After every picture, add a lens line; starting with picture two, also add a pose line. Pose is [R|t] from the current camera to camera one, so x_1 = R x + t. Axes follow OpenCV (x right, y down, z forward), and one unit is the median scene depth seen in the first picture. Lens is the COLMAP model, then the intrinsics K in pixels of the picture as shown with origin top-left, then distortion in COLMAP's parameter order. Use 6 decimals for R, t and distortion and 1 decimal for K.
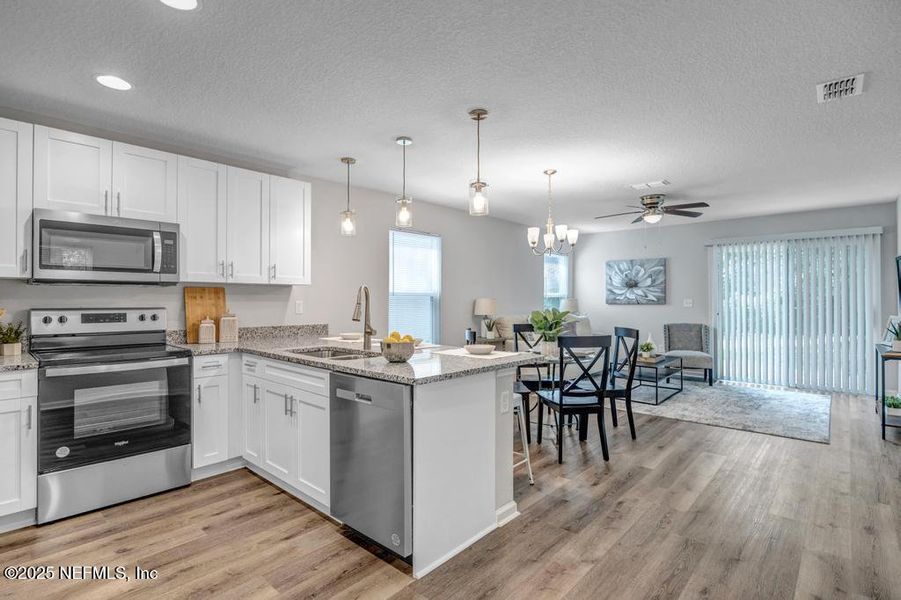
lens RADIAL K [[440.5, 0, 450.5], [0, 440.5, 300.0], [0, 0, 1]] dist [-0.008765, -0.000379]
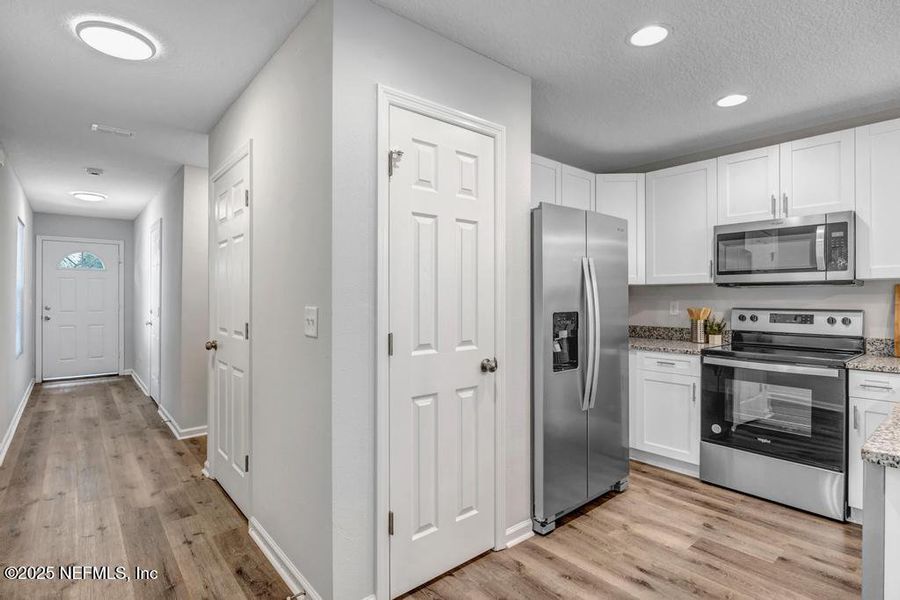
lens RADIAL K [[453.0, 0, 450.0], [0, 453.0, 300.0], [0, 0, 1]] dist [-0.008964, -0.000861]
pose [[-0.138234, 0.003413, -0.990394, 0.320125], [-0.002743, 0.999989, 0.003829, -0.003650], [0.990396, 0.003246, -0.138223, 0.337640]]
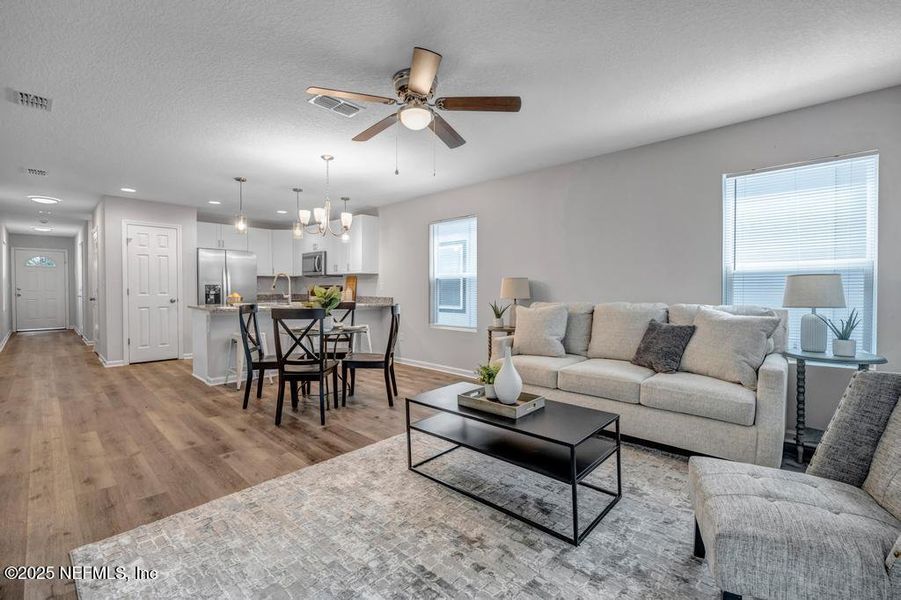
lens RADIAL K [[396.5, 0, 450.5], [0, 396.5, 300.0], [0, 0, 1]] dist [-0.011929, 0.000173]
pose [[-0.027280, 0.025894, -0.999292, 1.494552], [-0.006470, 0.999639, 0.026080, 0.035457], [0.999607, 0.007177, -0.027103, 1.676905]]
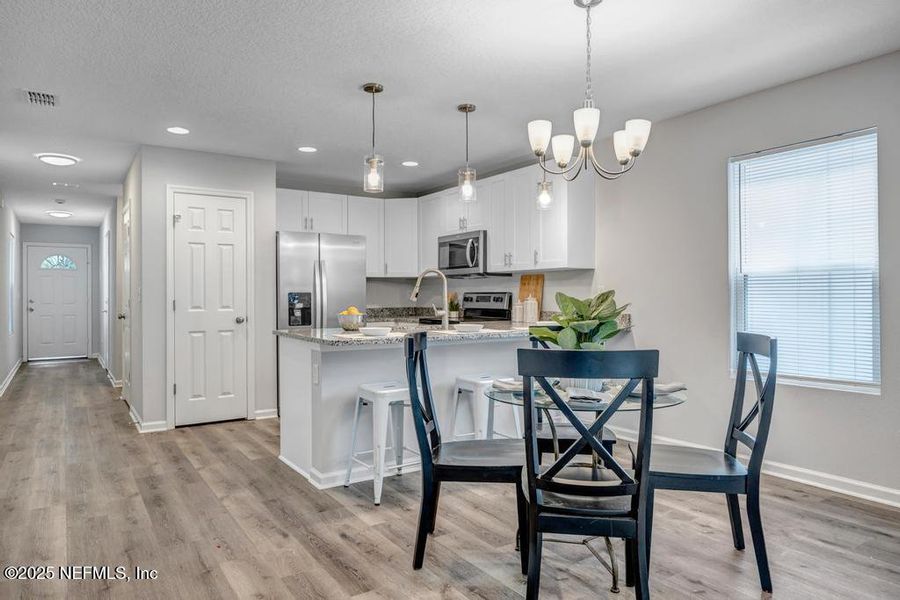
lens RADIAL K [[581.5, 0, 450.0], [0, 581.5, 300.0], [0, 0, 1]] dist [-0.002338, -0.001108]
pose [[-0.246599, 0.003543, -0.969111, 1.090189], [0.000847, 0.999994, 0.003440, 0.034784], [0.969117, 0.000027, -0.246601, 1.277314]]
